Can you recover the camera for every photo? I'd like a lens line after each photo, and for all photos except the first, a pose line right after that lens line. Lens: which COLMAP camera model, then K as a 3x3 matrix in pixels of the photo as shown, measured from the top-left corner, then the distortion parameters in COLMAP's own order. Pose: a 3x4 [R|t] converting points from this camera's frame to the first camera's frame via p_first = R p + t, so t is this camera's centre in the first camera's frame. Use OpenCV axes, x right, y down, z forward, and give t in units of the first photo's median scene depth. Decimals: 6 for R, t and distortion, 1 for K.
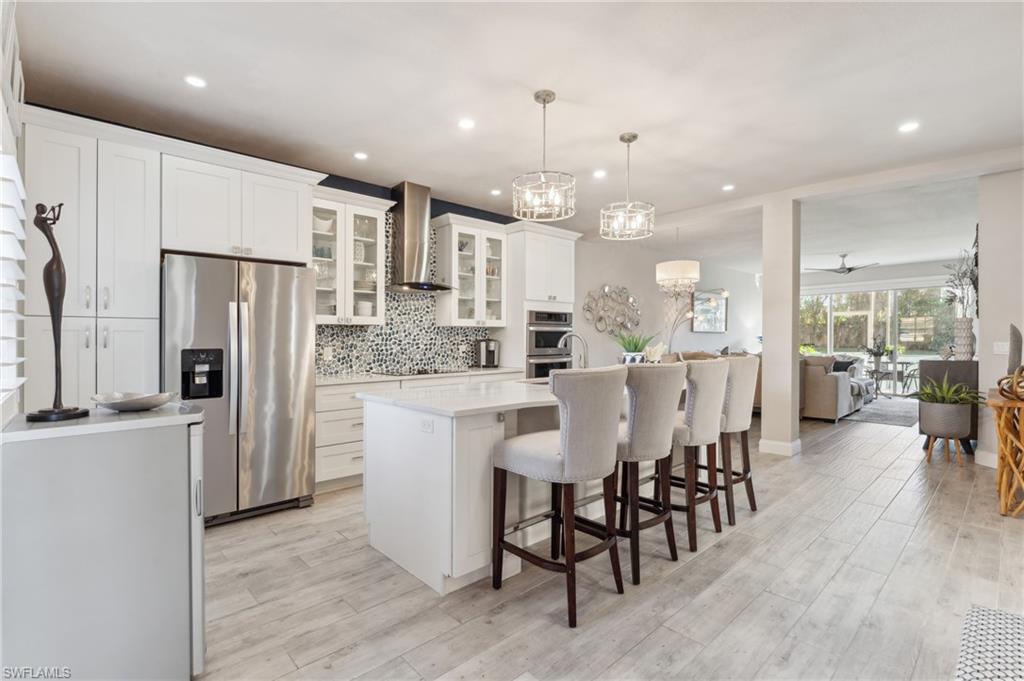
lens RADIAL K [[471.8, 0, 520.2], [0, 471.8, 340.8], [0, 0, 1]] dist [-0.003967, 0.000191]
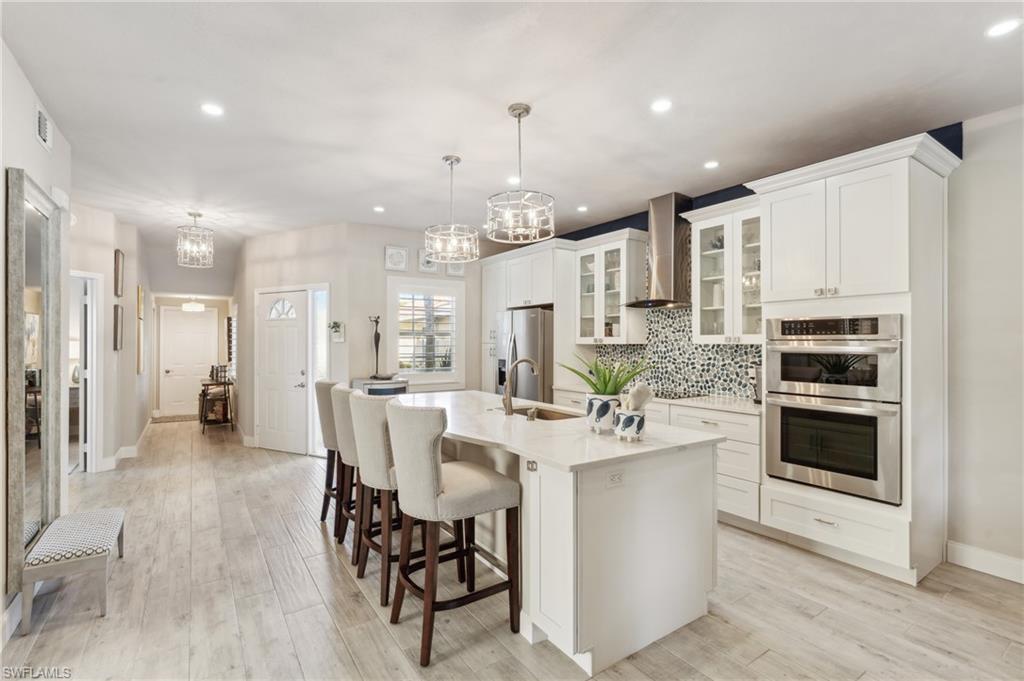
lens RADIAL K [[471.8, 0, 520.3], [0, 471.8, 337.6], [0, 0, 1]] dist [-0.003967, 0.000191]
pose [[-0.149861, -0.002858, -0.988703, 0.734807], [-0.002693, 0.999993, -0.002483, -0.040543], [0.988703, 0.002290, -0.149868, 0.826509]]
